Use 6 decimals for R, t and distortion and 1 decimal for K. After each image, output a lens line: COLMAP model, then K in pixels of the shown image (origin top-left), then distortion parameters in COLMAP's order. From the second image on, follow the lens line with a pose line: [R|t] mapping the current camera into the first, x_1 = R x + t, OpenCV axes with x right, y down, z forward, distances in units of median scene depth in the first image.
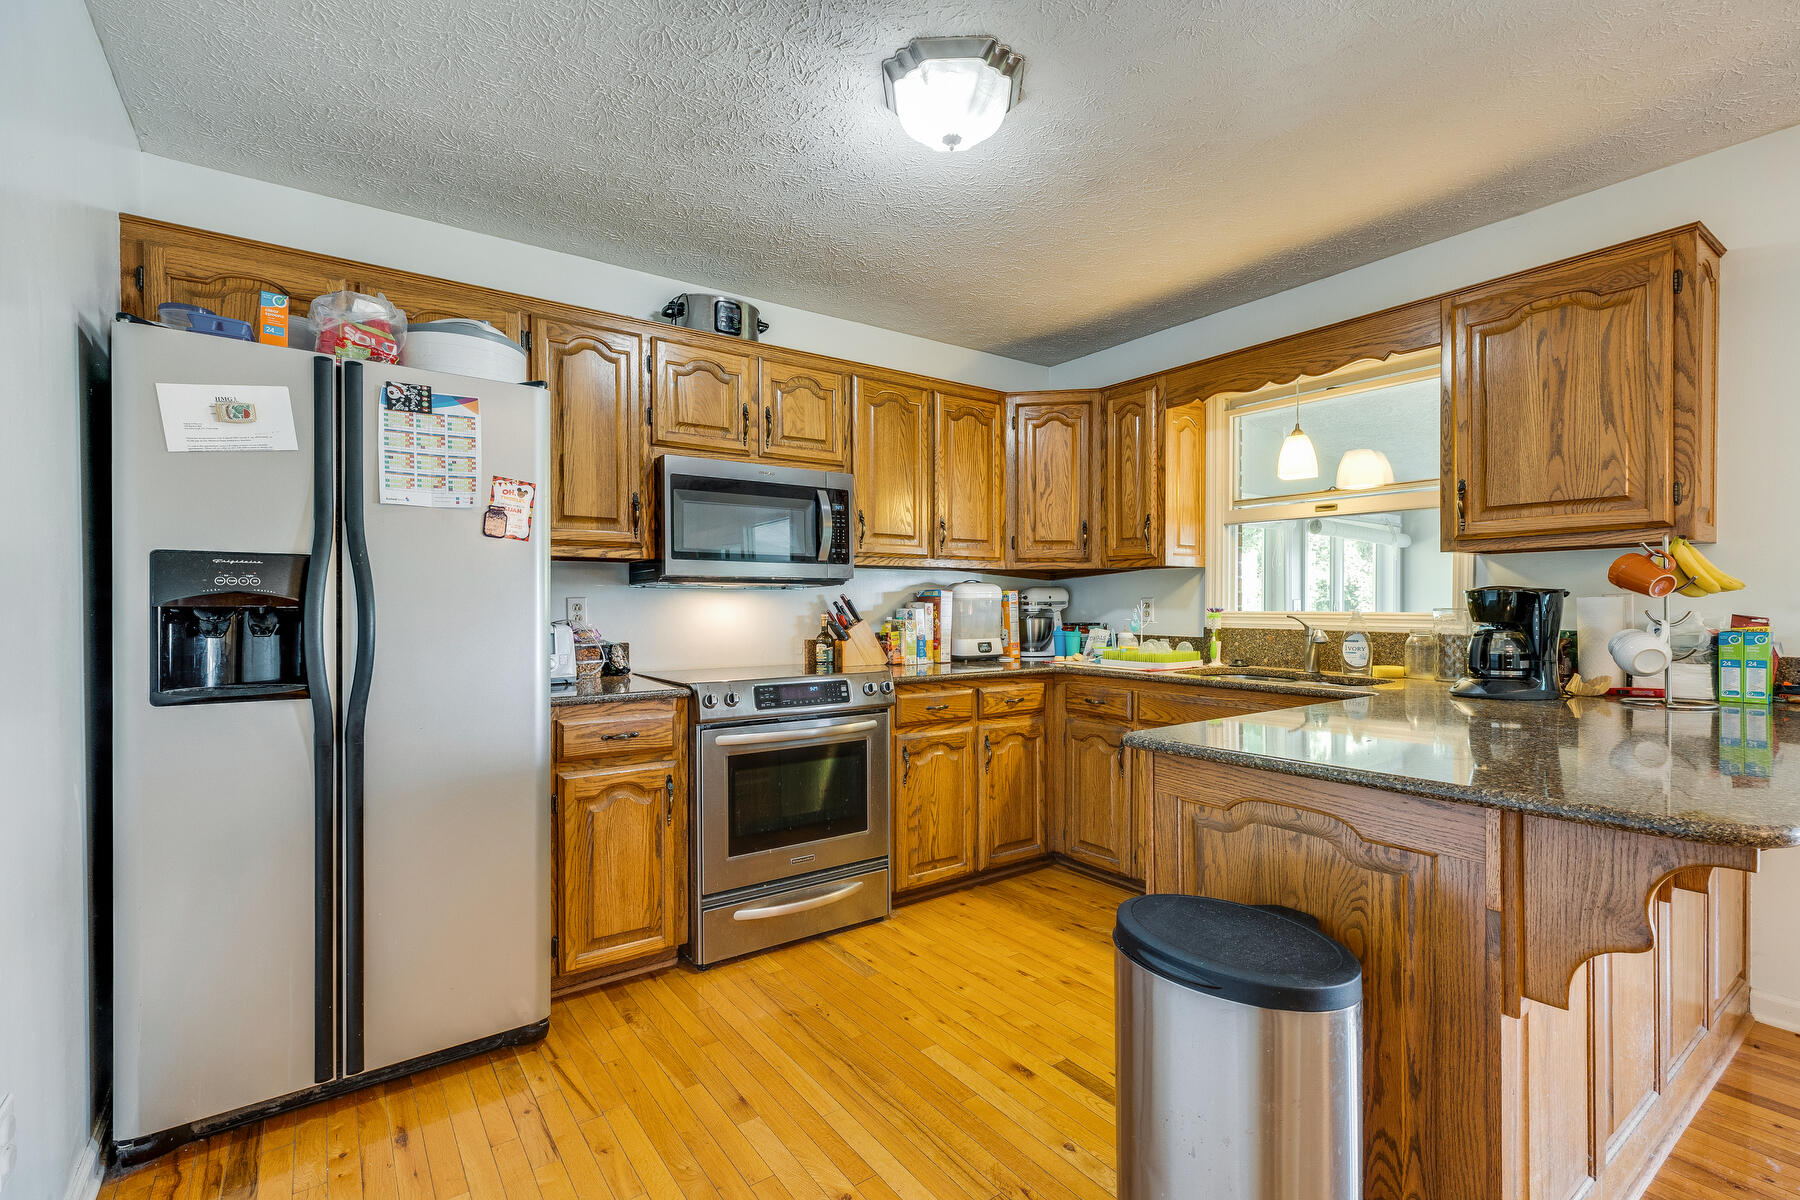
lens RADIAL K [[808.5, 0, 904.4], [0, 808.5, 607.2], [0, 0, 1]] dist [0.002348, -0.000858]
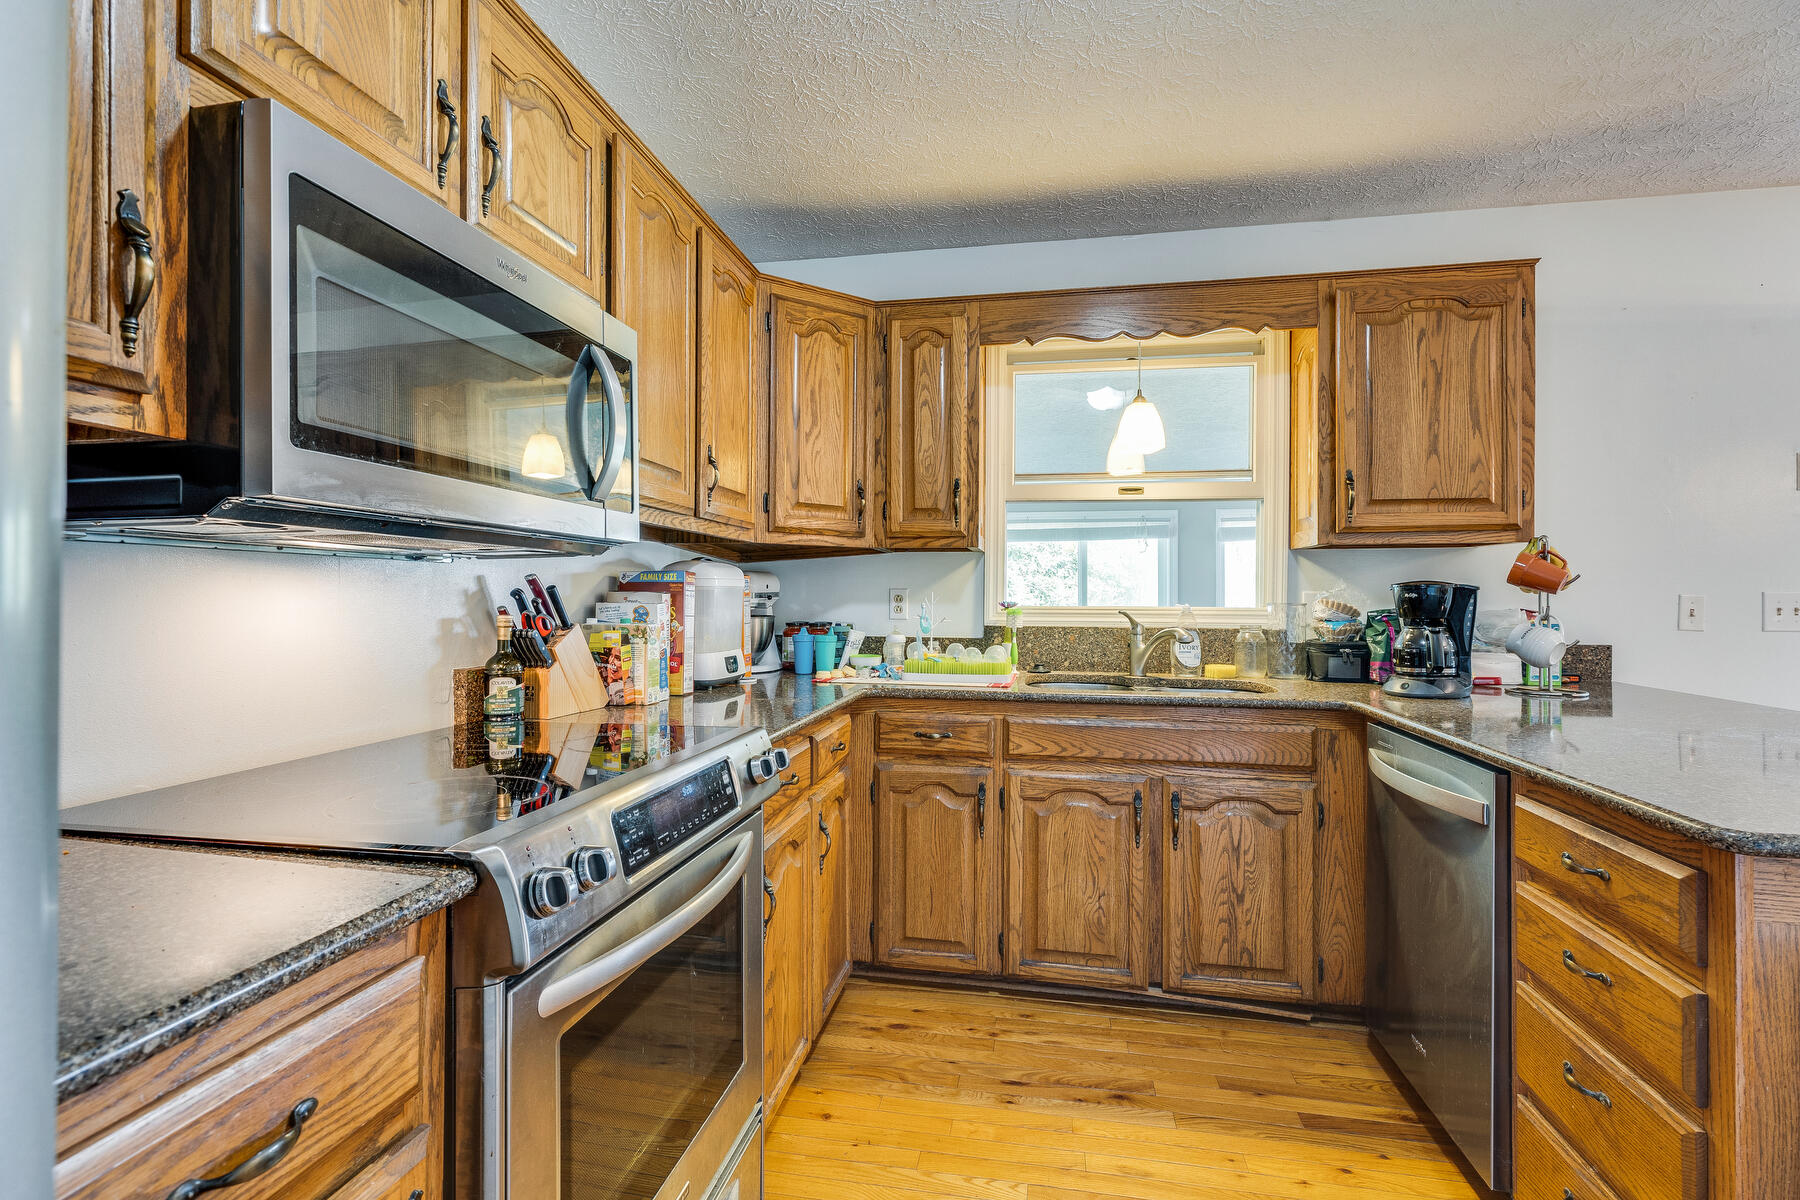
lens RADIAL K [[808.5, 0, 898.3], [0, 808.5, 589.7], [0, 0, 1]] dist [0.002348, -0.000858]
pose [[0.726222, 0.009962, 0.687388, -0.269385], [-0.003013, 0.999932, -0.011308, -0.001930], [-0.687453, 0.006141, 0.726203, 0.503574]]
